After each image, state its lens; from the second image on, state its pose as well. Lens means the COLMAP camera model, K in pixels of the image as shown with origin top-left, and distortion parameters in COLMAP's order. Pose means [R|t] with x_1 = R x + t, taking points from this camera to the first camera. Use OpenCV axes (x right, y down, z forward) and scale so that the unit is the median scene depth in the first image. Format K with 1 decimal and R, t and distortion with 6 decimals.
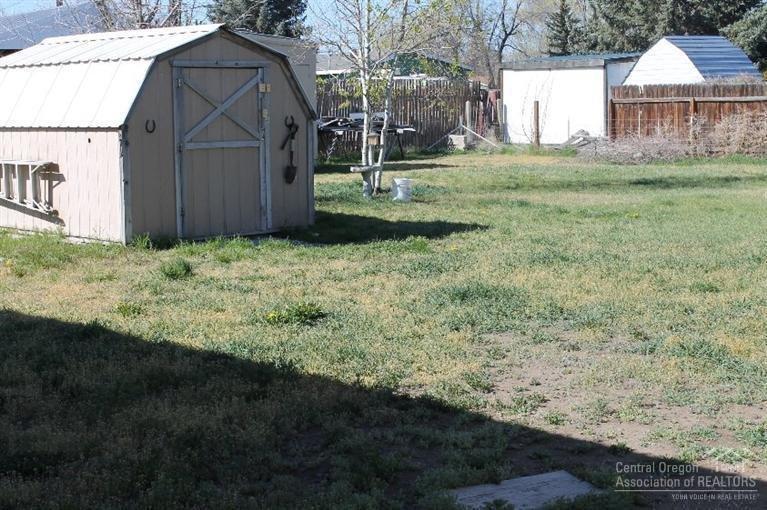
lens RADIAL K [[1264.2, 0, 383.5], [0, 1264.2, 255.0], [0, 0, 1]] dist [-0.015740, -0.020507]
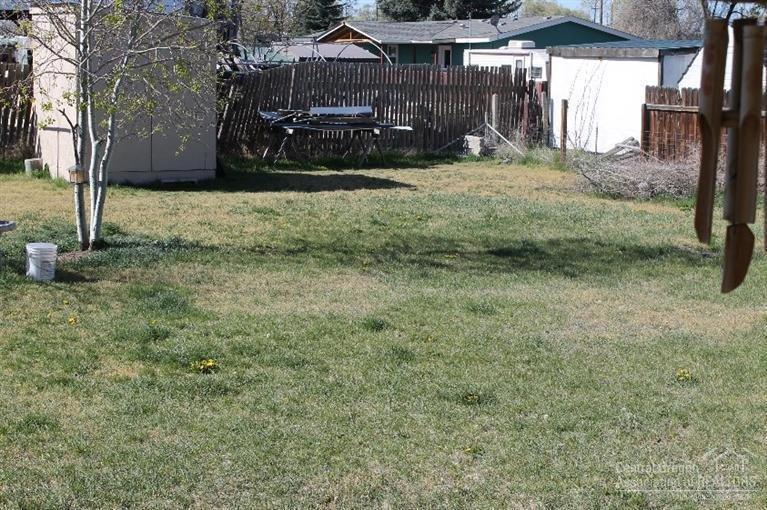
lens RADIAL K [[1264.2, 0, 383.5], [0, 1264.2, 255.0], [0, 0, 1]] dist [-0.015740, -0.020507]
pose [[0.975077, 0.071006, -0.210198, 0.179230], [-0.063403, 0.997074, 0.042702, -0.050881], [0.212615, -0.028310, 0.976726, 0.201588]]
